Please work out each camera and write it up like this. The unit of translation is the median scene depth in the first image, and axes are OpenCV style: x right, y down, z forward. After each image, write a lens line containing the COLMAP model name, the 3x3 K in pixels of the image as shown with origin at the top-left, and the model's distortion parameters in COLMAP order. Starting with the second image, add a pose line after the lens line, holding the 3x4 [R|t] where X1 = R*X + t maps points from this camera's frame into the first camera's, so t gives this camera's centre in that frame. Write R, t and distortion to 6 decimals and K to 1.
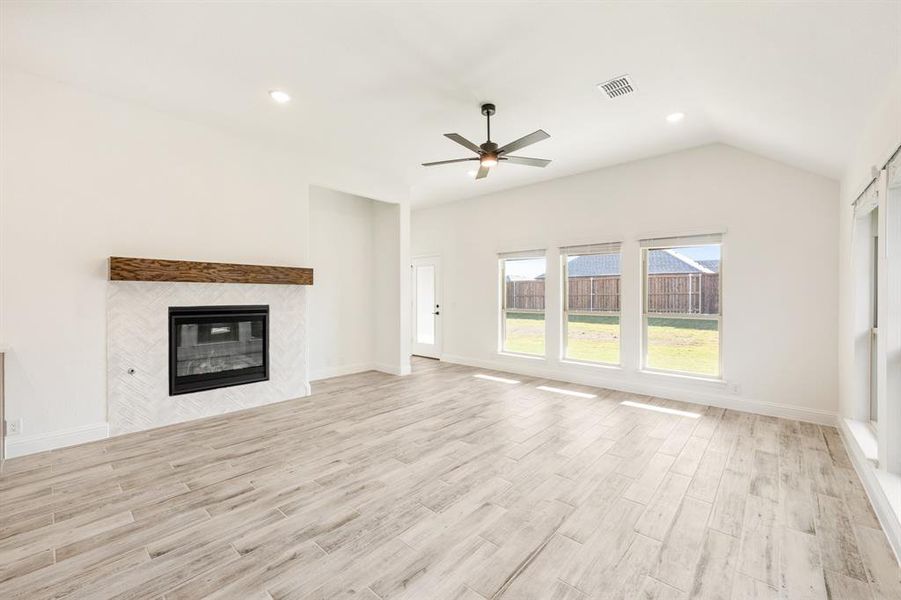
lens RADIAL K [[363.9, 0, 450.5], [0, 363.9, 300.0], [0, 0, 1]] dist [-0.000216, -0.000072]
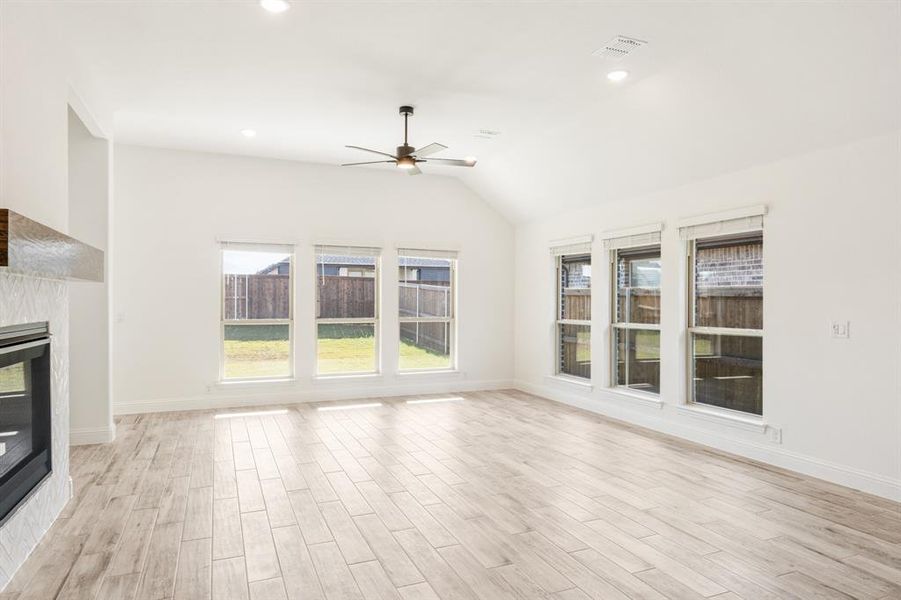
lens RADIAL K [[552.2, 0, 450.5], [0, 552.2, 300.0], [0, 0, 1]] dist [-0.003180, -0.001938]
pose [[0.437374, -0.001726, 0.899278, -0.742280], [0.014533, 0.999881, -0.005149, -0.003024], [-0.899162, 0.015321, 0.437347, 0.156974]]
